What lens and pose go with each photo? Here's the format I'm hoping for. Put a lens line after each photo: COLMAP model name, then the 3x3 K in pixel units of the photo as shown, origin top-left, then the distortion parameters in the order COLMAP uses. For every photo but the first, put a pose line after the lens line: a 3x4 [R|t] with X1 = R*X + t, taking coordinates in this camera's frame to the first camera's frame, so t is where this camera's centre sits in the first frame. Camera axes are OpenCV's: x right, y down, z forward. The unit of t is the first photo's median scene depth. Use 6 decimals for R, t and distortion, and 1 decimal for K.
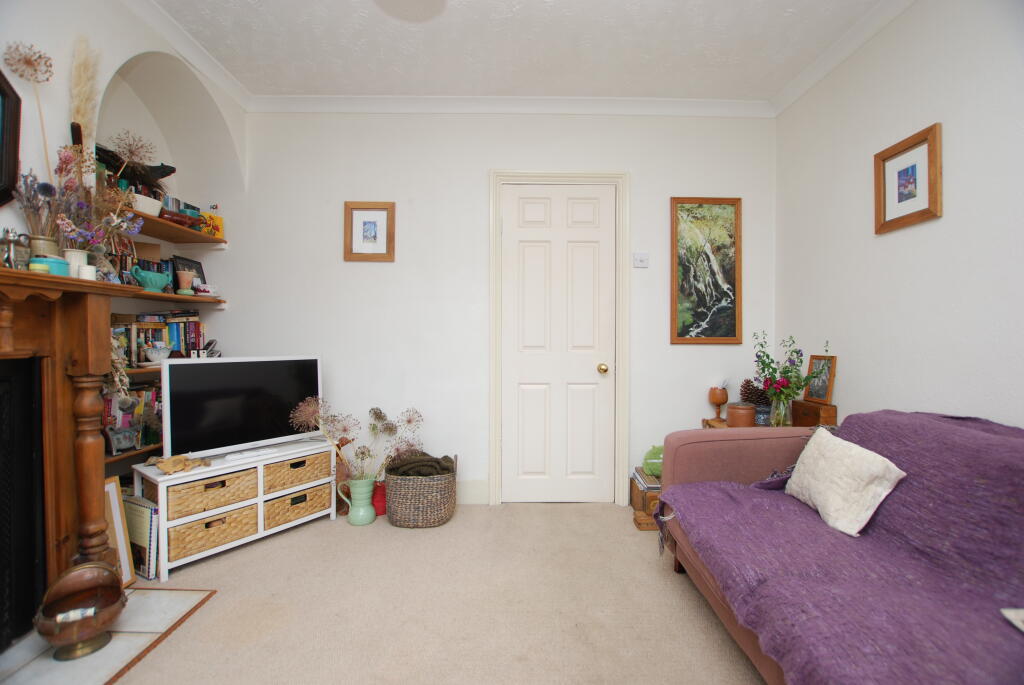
lens RADIAL K [[448.3, 0, 512.0], [0, 448.3, 342.5], [0, 0, 1]] dist [-0.028107, 0.000898]
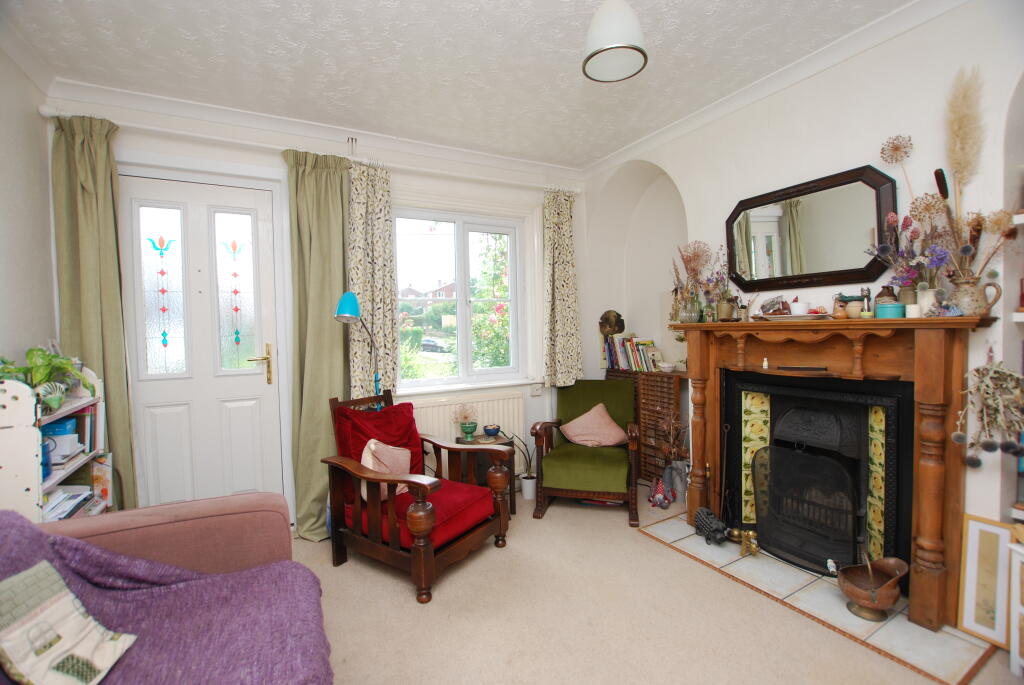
lens RADIAL K [[448.3, 0, 512.0], [0, 448.3, 342.5], [0, 0, 1]] dist [-0.028107, 0.000898]
pose [[-0.882126, 0.032769, -0.469872, 0.493954], [0.016574, 0.999119, 0.038564, -0.146471], [0.470722, 0.026231, -0.881892, 1.594998]]
